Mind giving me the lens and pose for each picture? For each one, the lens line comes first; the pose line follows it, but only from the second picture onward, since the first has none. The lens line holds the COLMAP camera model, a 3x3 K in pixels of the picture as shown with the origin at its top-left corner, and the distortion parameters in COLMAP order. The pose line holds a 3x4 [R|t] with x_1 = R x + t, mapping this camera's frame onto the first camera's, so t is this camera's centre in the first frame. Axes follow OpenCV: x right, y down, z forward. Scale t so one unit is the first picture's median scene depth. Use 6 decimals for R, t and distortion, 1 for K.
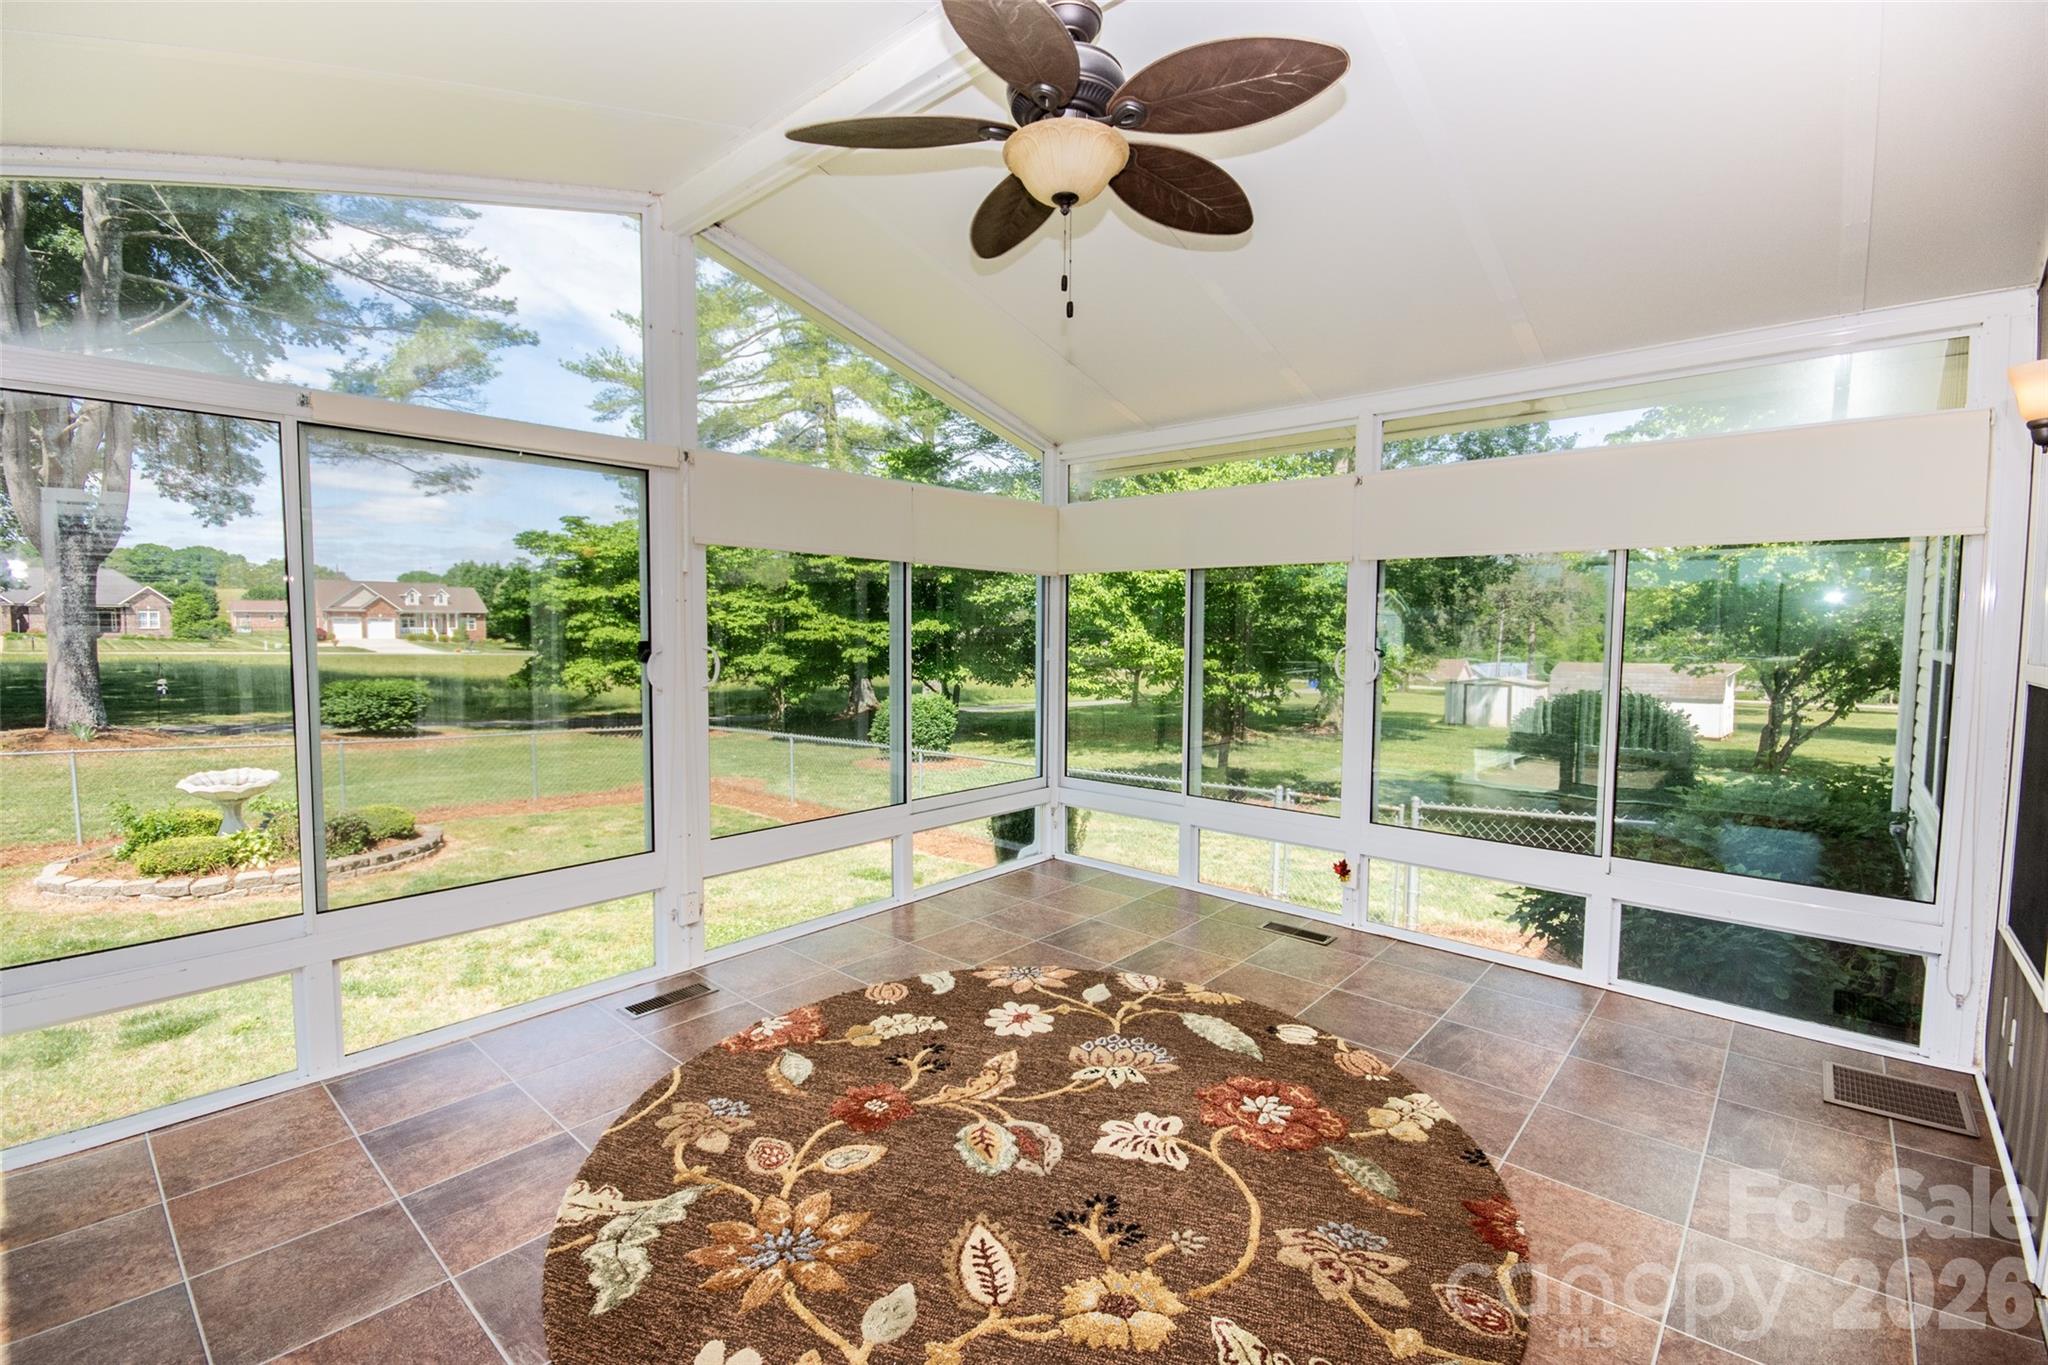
lens RADIAL K [[935.5, 0, 1037.6], [0, 935.5, 686.1], [0, 0, 1]] dist [-0.004644, -0.000985]
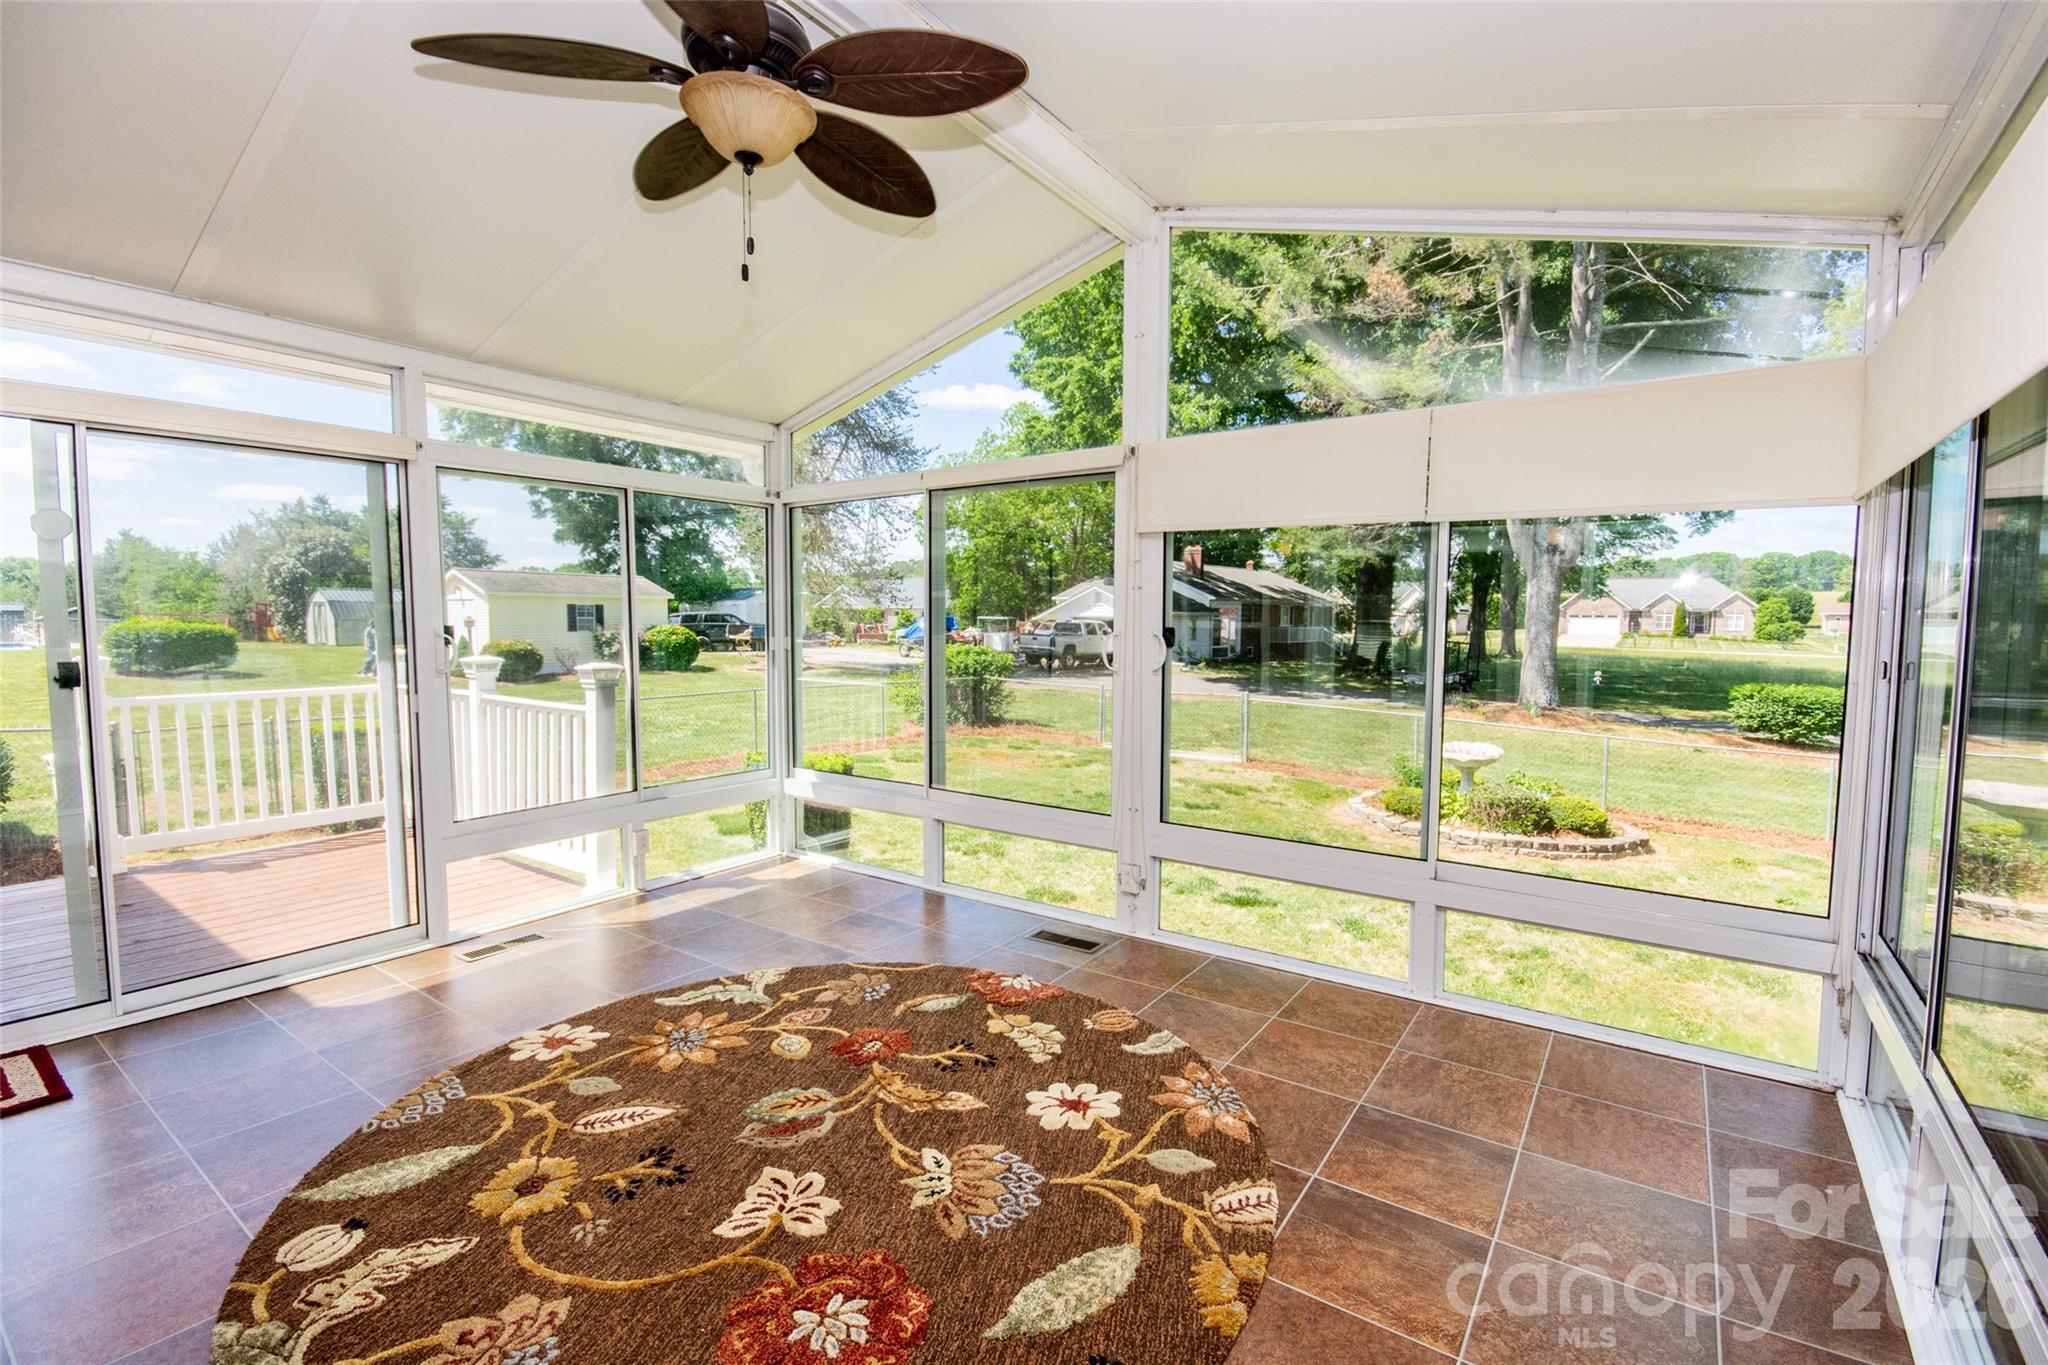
lens RADIAL K [[935.5, 0, 1037.6], [0, 935.5, 686.1], [0, 0, 1]] dist [-0.004644, -0.000985]
pose [[0.067284, 0.063762, -0.995694, 0.754327], [-0.069495, 0.995832, 0.059075, -0.039350], [0.995311, 0.065221, 0.071435, 0.910625]]
